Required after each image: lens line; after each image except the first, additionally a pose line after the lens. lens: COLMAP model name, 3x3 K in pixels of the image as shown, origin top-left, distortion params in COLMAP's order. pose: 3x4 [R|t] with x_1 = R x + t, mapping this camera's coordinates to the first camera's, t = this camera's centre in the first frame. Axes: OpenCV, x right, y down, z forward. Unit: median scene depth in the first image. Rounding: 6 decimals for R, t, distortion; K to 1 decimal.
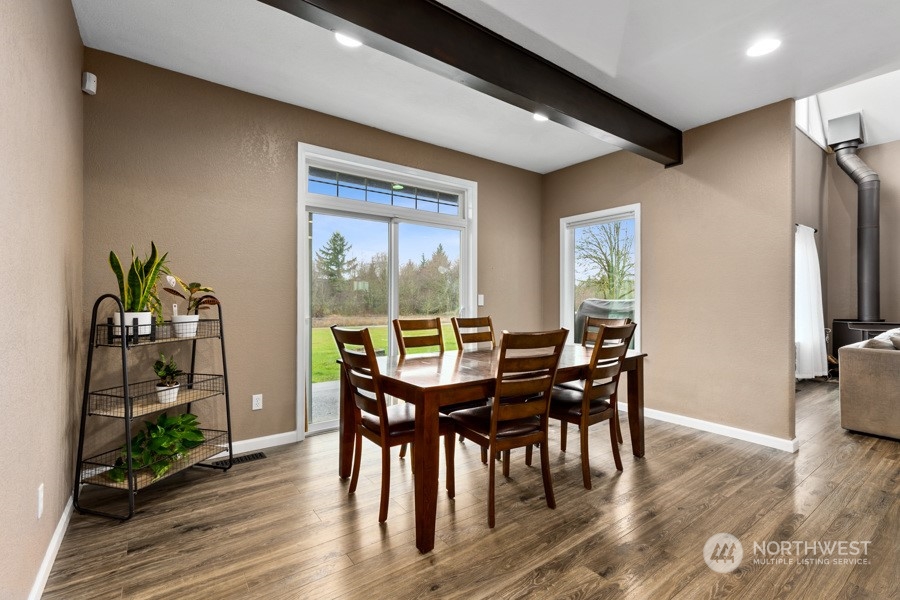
lens RADIAL K [[409.2, 0, 449.7], [0, 409.2, 299.4], [0, 0, 1]] dist [0.002004, -0.000679]
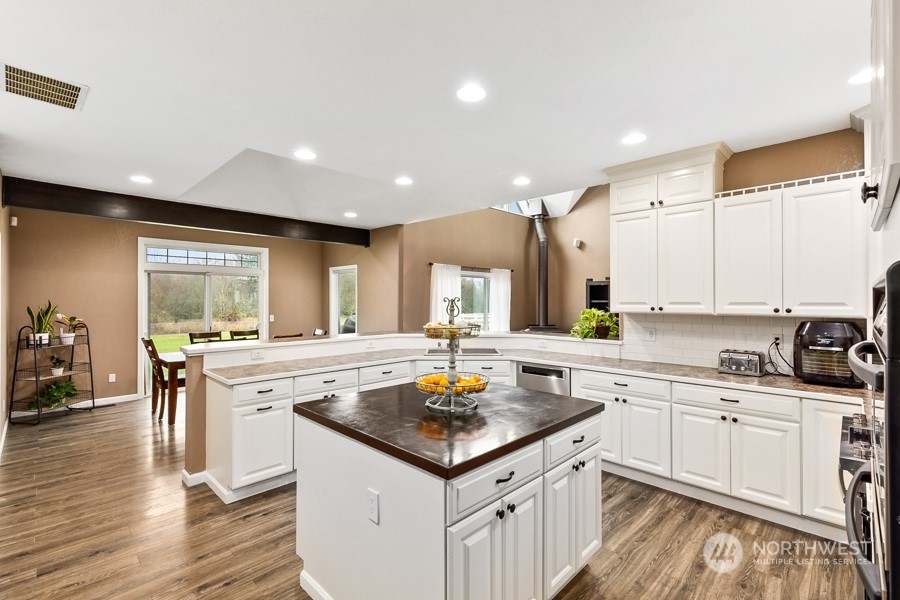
lens RADIAL K [[409.2, 0, 452.5], [0, 409.2, 299.5], [0, 0, 1]] dist [0.002004, -0.000679]
pose [[0.987083, -0.002412, 0.160191, 0.898567], [0.002358, 0.999997, 0.000529, -0.124437], [-0.160192, -0.000144, 0.987086, -1.288756]]
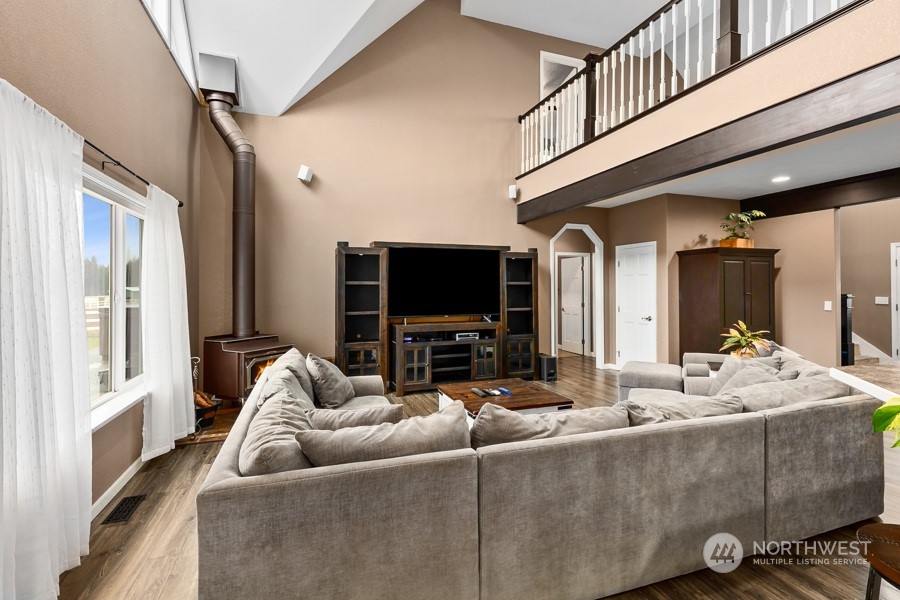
lens RADIAL K [[409.2, 0, 454.8], [0, 409.2, 287.2], [0, 0, 1]] dist [0.002004, -0.000679]
pose [[0.280640, -0.007806, 0.959781, 0.892162], [-0.009238, 0.999899, 0.010833, -0.108494], [-0.959769, -0.011906, 0.280539, 0.912241]]
